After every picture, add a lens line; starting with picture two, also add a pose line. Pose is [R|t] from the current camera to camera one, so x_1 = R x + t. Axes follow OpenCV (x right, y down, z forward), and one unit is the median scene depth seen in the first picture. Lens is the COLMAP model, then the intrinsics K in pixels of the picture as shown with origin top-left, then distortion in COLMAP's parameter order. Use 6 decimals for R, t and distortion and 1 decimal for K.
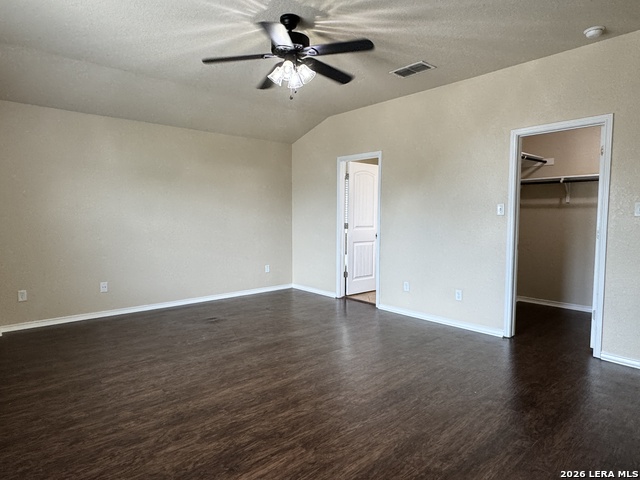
lens RADIAL K [[386.1, 0, 320.0], [0, 386.1, 240.0], [0, 0, 1]] dist [0.016444, 0.000679]
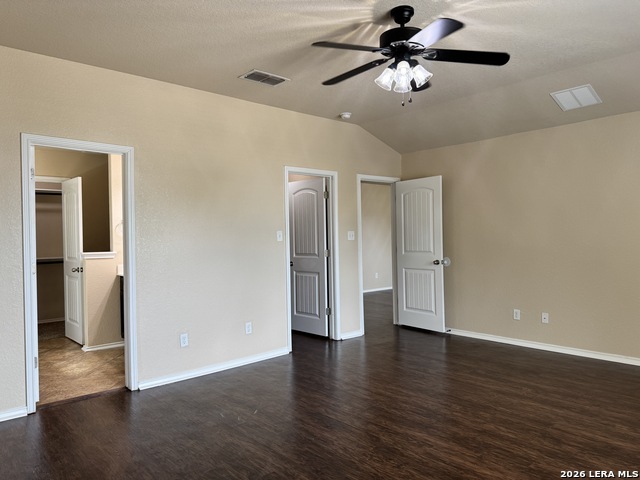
lens RADIAL K [[453.7, 0, 320.0], [0, 453.7, 240.0], [0, 0, 1]] dist [0.063347, -0.070328]
pose [[-0.010554, -0.009254, 0.999901, -1.070311], [0.084618, 0.996362, 0.010114, -0.095804], [-0.996358, 0.084717, -0.009733, 1.215655]]
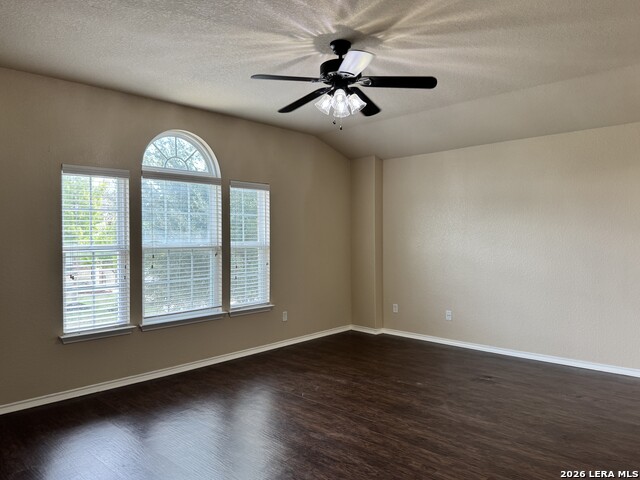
lens RADIAL K [[466.4, 0, 320.0], [0, 466.4, 240.0], [0, 0, 1]] dist [0.039683, -0.001267]
pose [[0.091086, 0.008405, -0.995808, 1.038716], [-0.059253, 0.998238, 0.003006, -0.098564], [0.994079, 0.058730, 0.091424, 0.863332]]
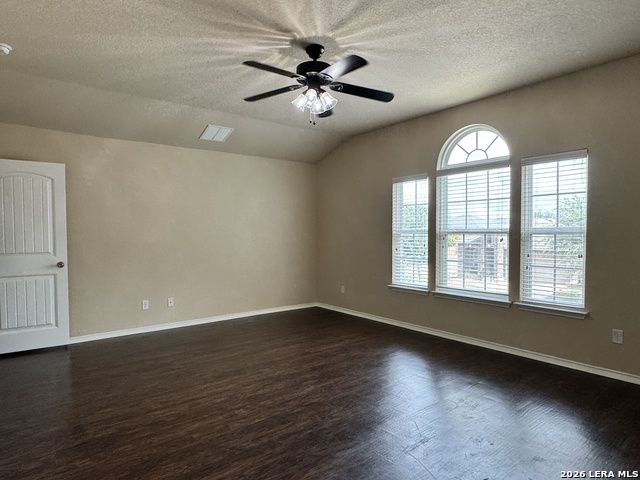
lens RADIAL K [[386.1, 0, 320.0], [0, 386.1, 240.0], [0, 0, 1]] dist [0.016444, 0.000679]
pose [[-0.998153, 0.003877, 0.060628, -0.152191], [0.009169, 0.996143, 0.087263, -0.143616], [-0.060056, 0.087658, -0.994339, 2.059977]]
